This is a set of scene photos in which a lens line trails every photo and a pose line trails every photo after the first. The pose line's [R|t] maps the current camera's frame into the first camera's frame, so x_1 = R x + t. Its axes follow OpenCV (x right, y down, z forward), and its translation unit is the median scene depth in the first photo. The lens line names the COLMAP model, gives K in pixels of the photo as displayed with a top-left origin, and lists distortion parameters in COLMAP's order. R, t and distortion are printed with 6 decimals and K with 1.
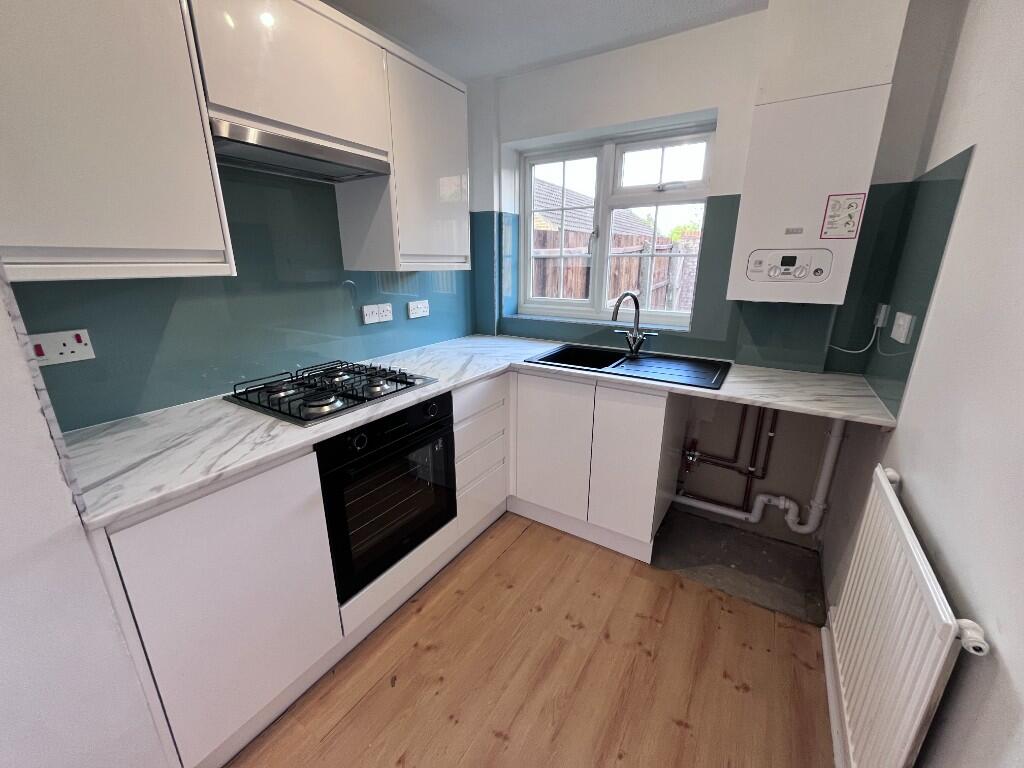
lens RADIAL K [[408.9, 0, 512.0], [0, 408.9, 384.0], [0, 0, 1]] dist [-0.000319, 0.000119]
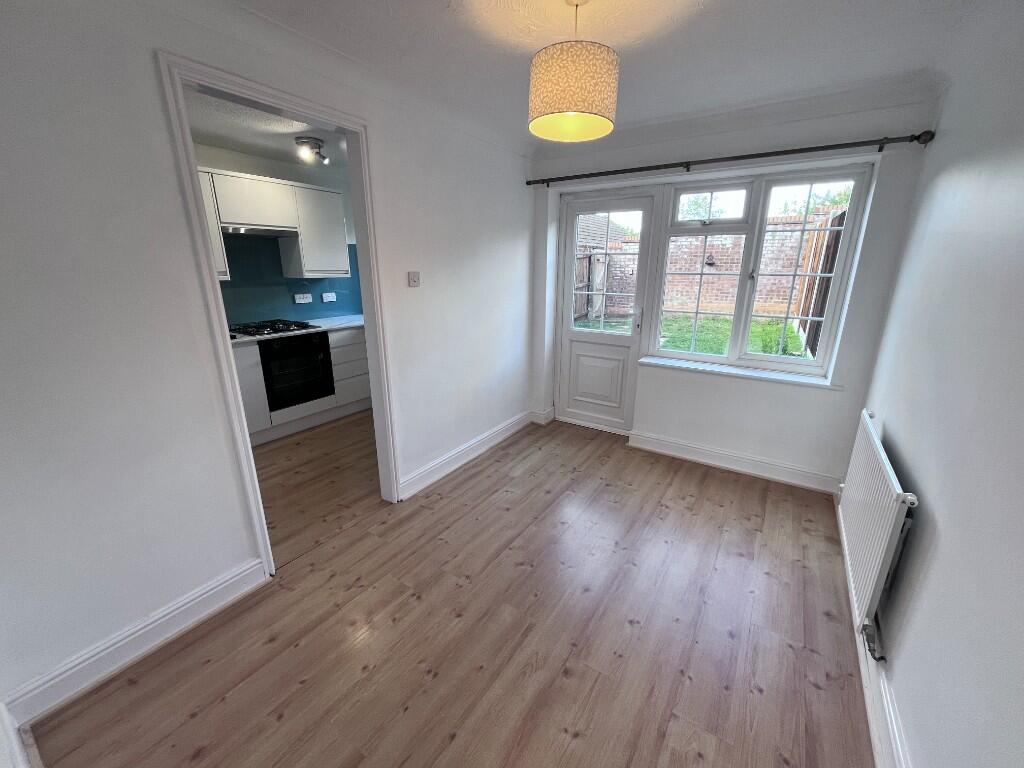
lens RADIAL K [[408.9, 0, 512.0], [0, 408.9, 384.0], [0, 0, 1]] dist [-0.000319, 0.000119]
pose [[0.999721, 0.008000, -0.022241, 0.858649], [-0.008206, 0.999924, -0.009160, 0.296409], [0.022166, 0.009340, 0.999711, -1.132627]]
